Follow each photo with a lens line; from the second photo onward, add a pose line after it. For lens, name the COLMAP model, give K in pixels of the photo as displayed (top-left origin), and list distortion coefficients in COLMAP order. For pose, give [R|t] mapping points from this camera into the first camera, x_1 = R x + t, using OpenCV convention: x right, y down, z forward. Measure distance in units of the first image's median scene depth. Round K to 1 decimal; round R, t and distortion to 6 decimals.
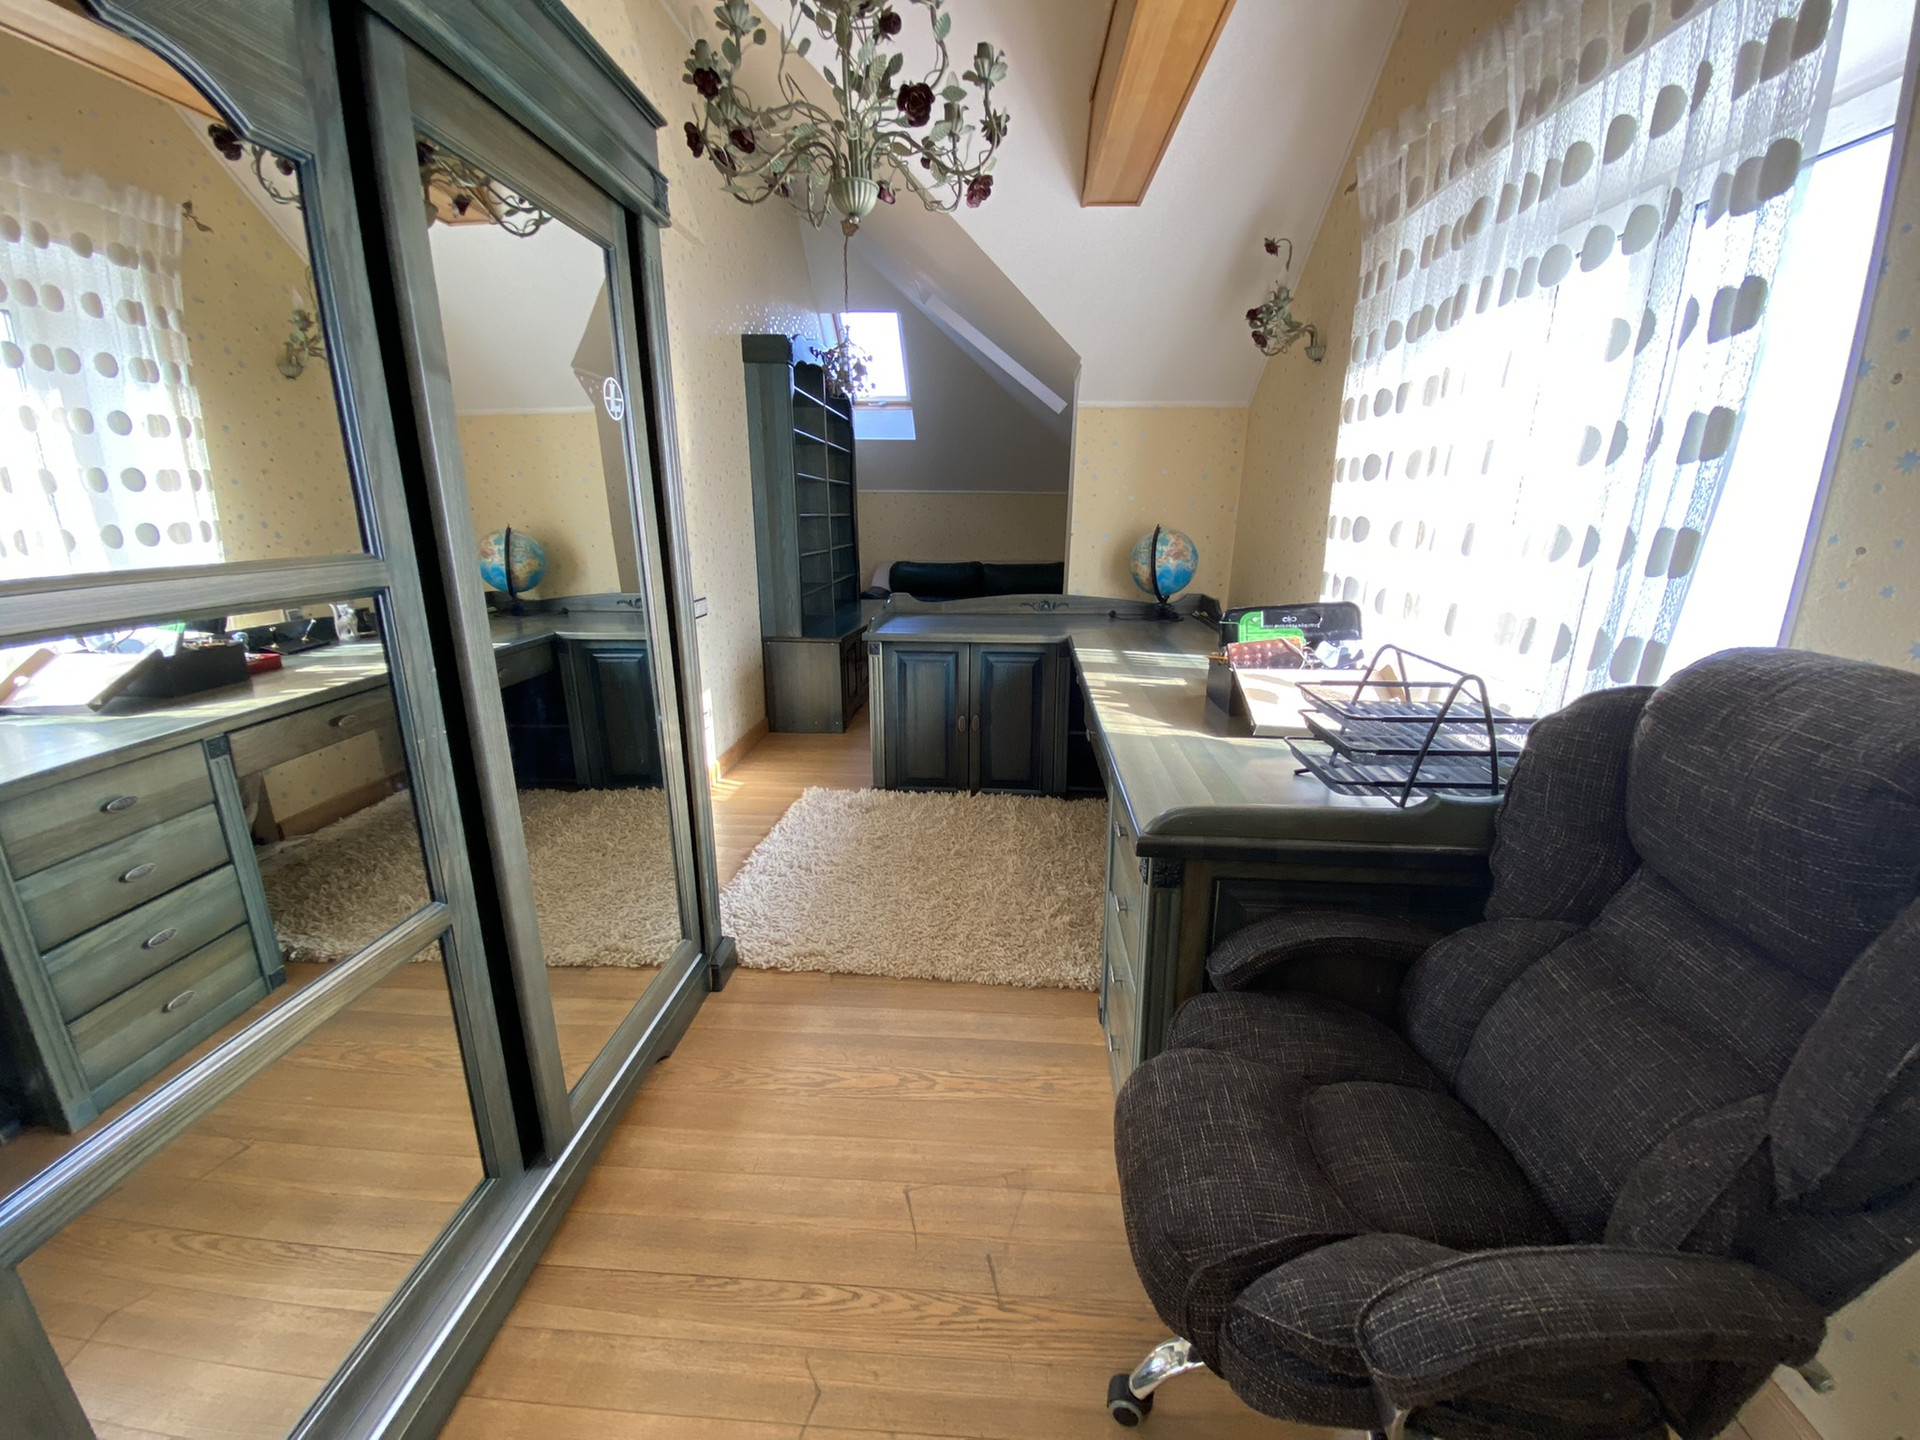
lens RADIAL K [[795.1, 0, 969.8], [0, 795.1, 719.9], [0, 0, 1]] dist [0.006695, -0.006052]
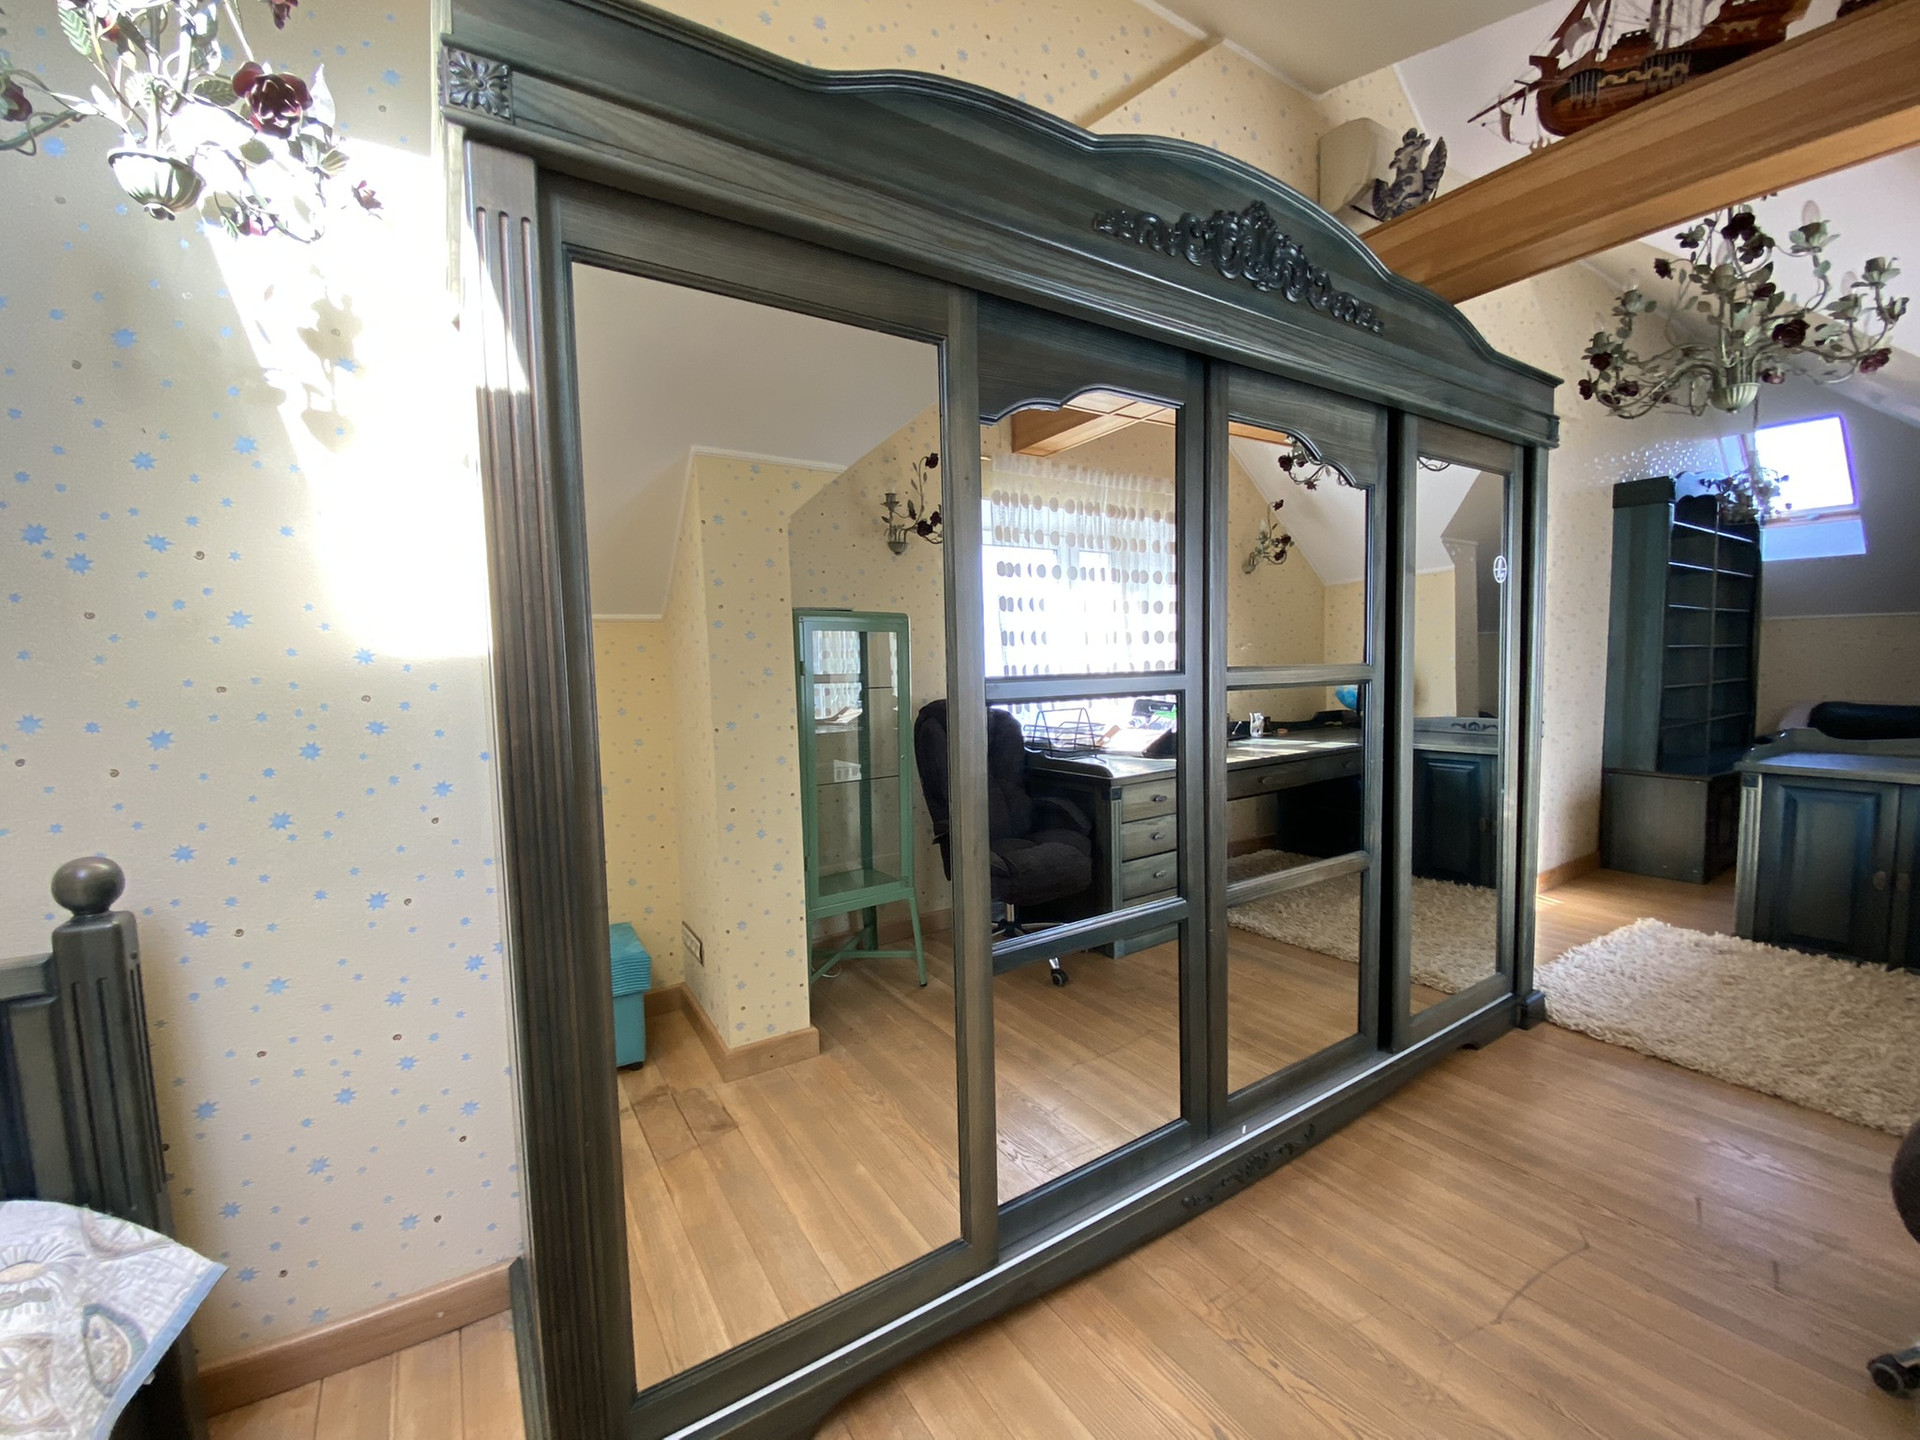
lens RADIAL K [[795.1, 0, 969.1], [0, 795.1, 719.2], [0, 0, 1]] dist [0.006695, -0.006052]
pose [[0.595230, 0.044864, -0.802302, 0.083372], [-0.184410, 0.979419, -0.082046, 0.086886], [0.782109, 0.196788, 0.591253, -0.294140]]
